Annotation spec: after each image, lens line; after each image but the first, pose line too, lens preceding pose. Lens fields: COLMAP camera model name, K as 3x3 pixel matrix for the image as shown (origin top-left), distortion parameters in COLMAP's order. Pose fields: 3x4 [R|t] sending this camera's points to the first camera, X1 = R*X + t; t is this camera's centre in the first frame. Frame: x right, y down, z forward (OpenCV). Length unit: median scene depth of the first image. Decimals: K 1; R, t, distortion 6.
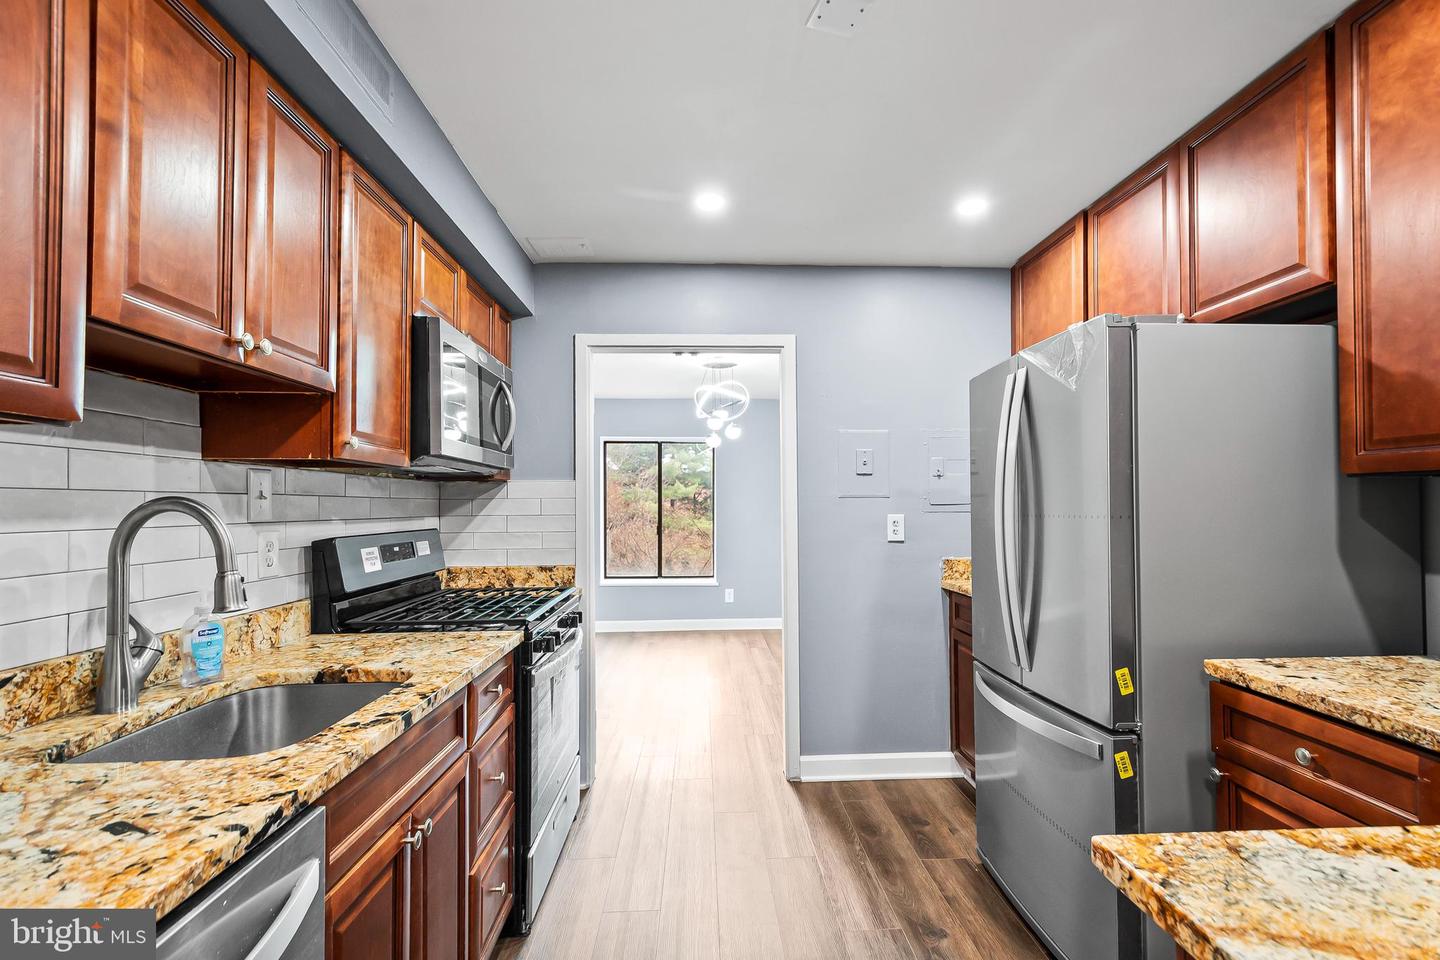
lens RADIAL K [[631.9, 0, 731.1], [0, 631.9, 499.6], [0, 0, 1]] dist [0.010897, -0.001076]
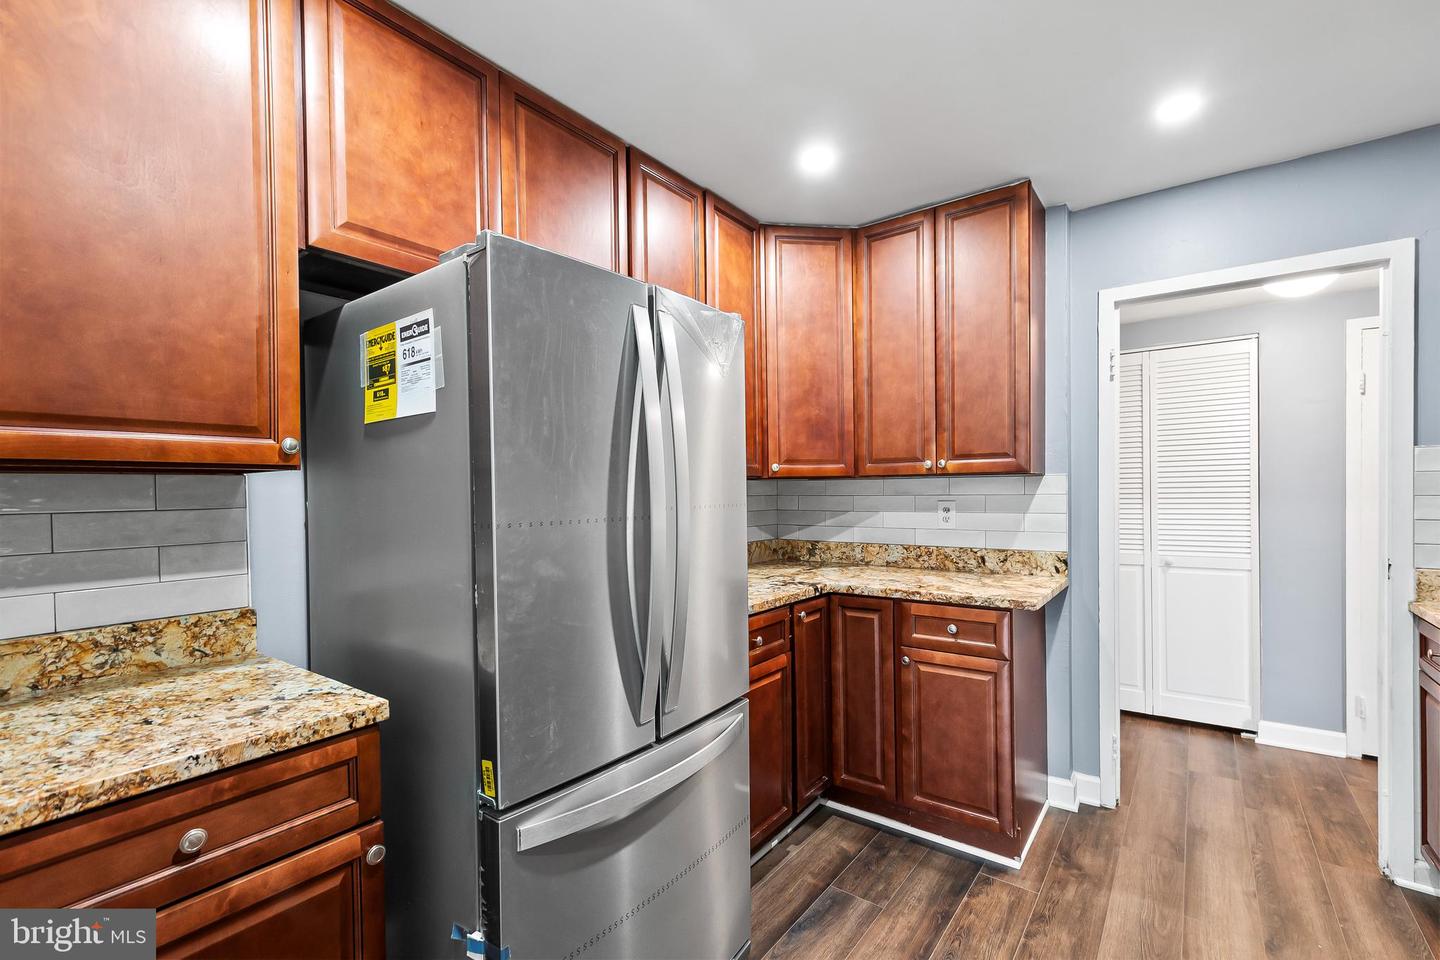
lens RADIAL K [[631.9, 0, 731.1], [0, 631.9, 499.6], [0, 0, 1]] dist [0.010897, -0.001076]
pose [[-0.773125, 0.006196, 0.634223, -0.098317], [0.009710, 0.999951, 0.002069, 0.017691], [-0.634179, 0.007758, -0.773147, 1.980295]]
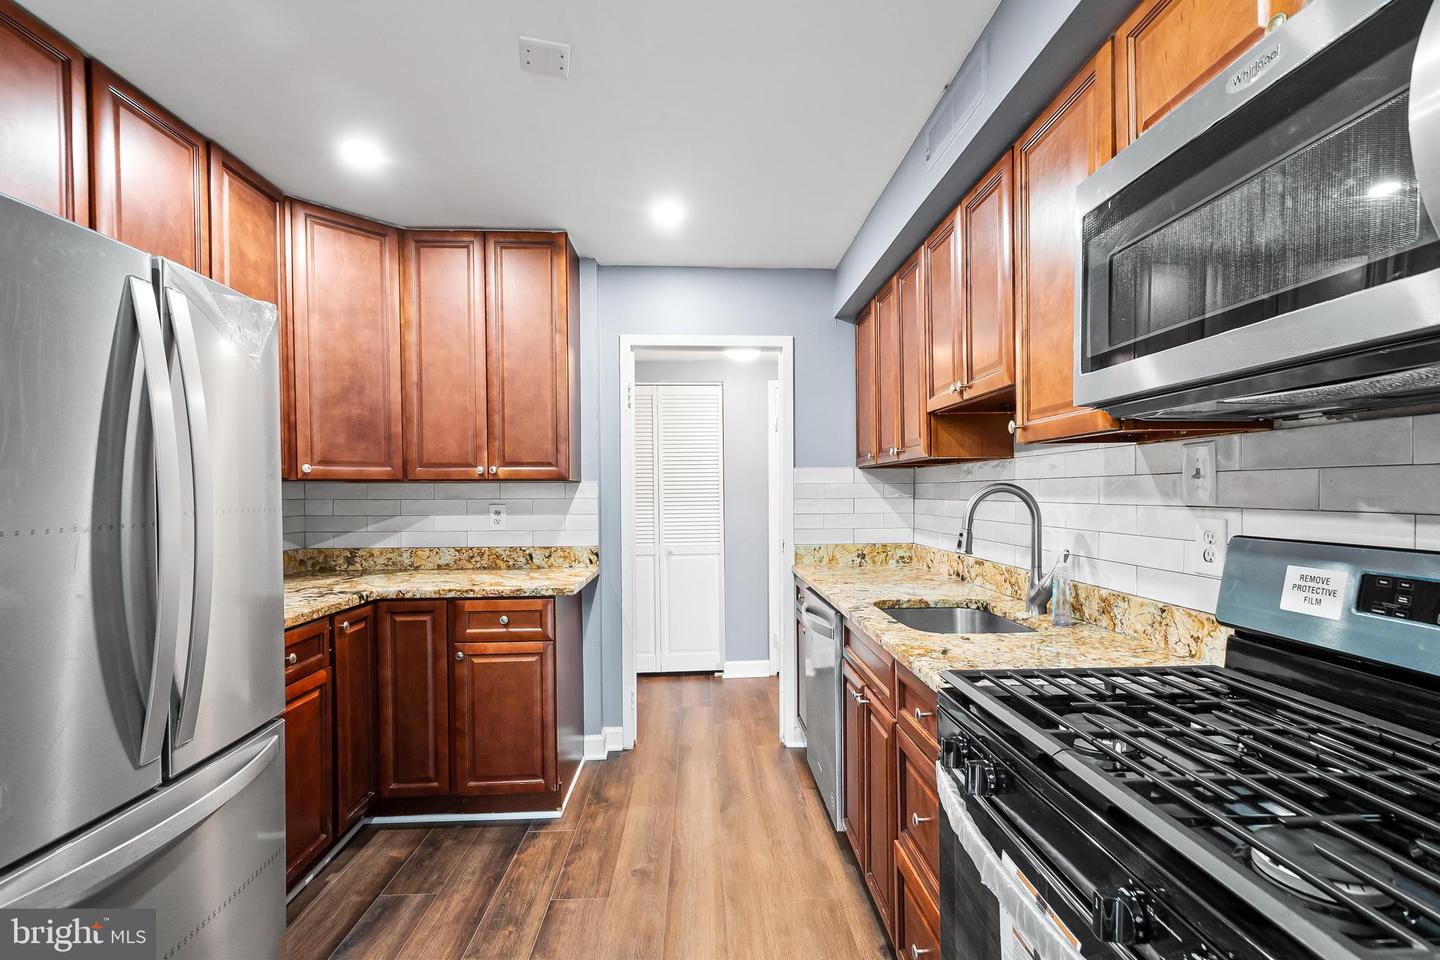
lens RADIAL K [[631.9, 0, 731.1], [0, 631.9, 499.6], [0, 0, 1]] dist [0.010897, -0.001076]
pose [[-0.999923, 0.012396, -0.000115, -0.149698], [0.012396, 0.999919, 0.002721, 0.020235], [0.000149, 0.002720, -0.999996, 2.149511]]
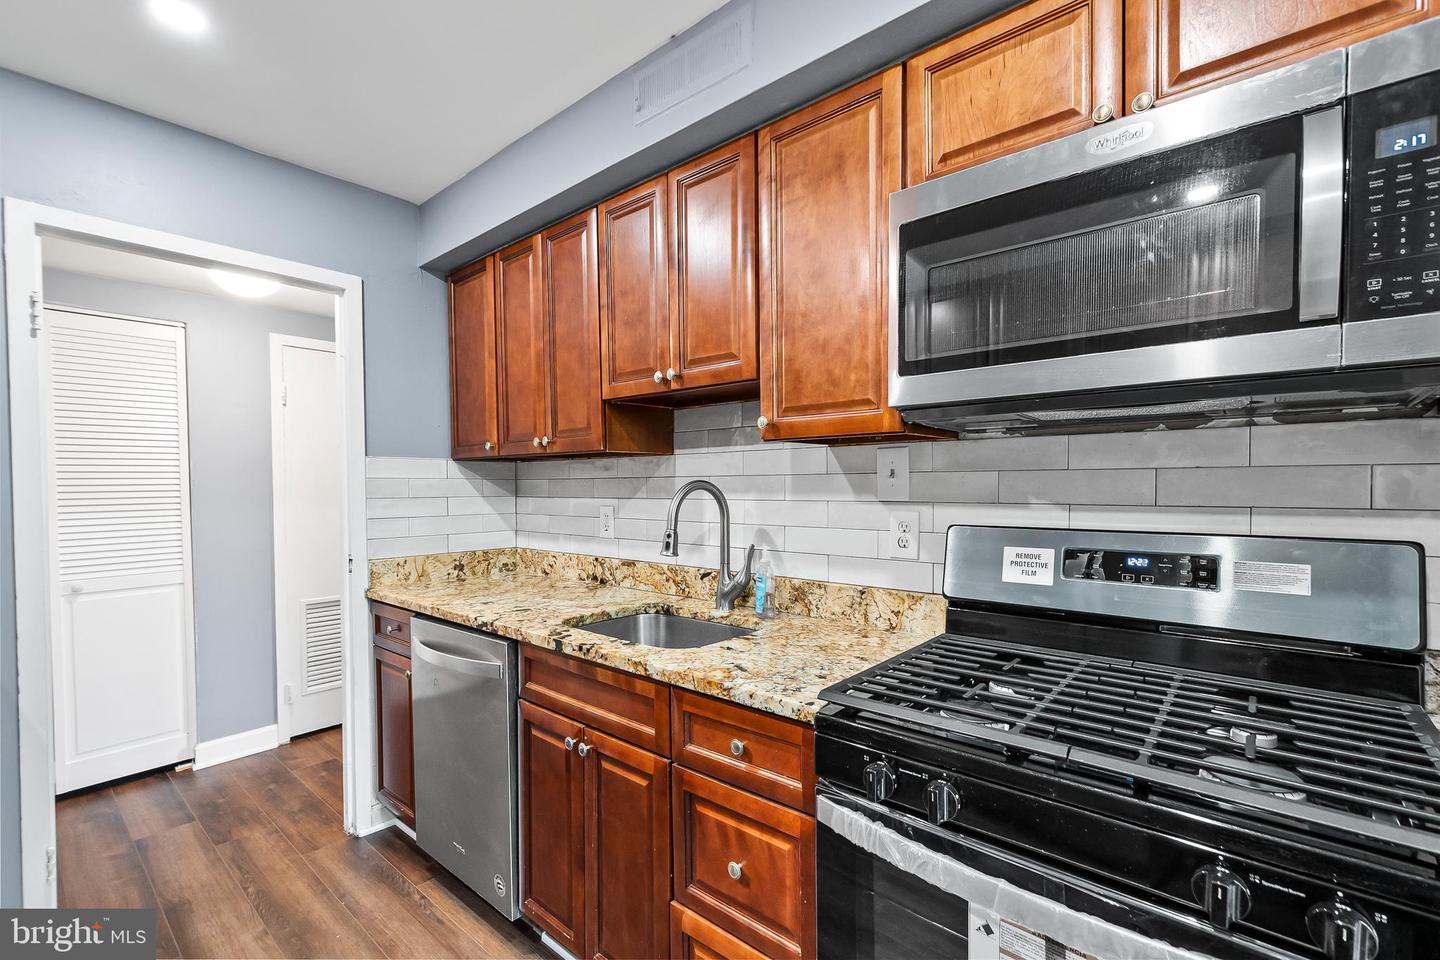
lens RADIAL K [[631.9, 0, 731.1], [0, 631.9, 499.6], [0, 0, 1]] dist [0.010897, -0.001076]
pose [[-0.688827, 0.027061, -0.724421, 0.169840], [0.017387, 0.999632, 0.020809, 0.010028], [0.724717, 0.001738, -0.689044, 1.753544]]
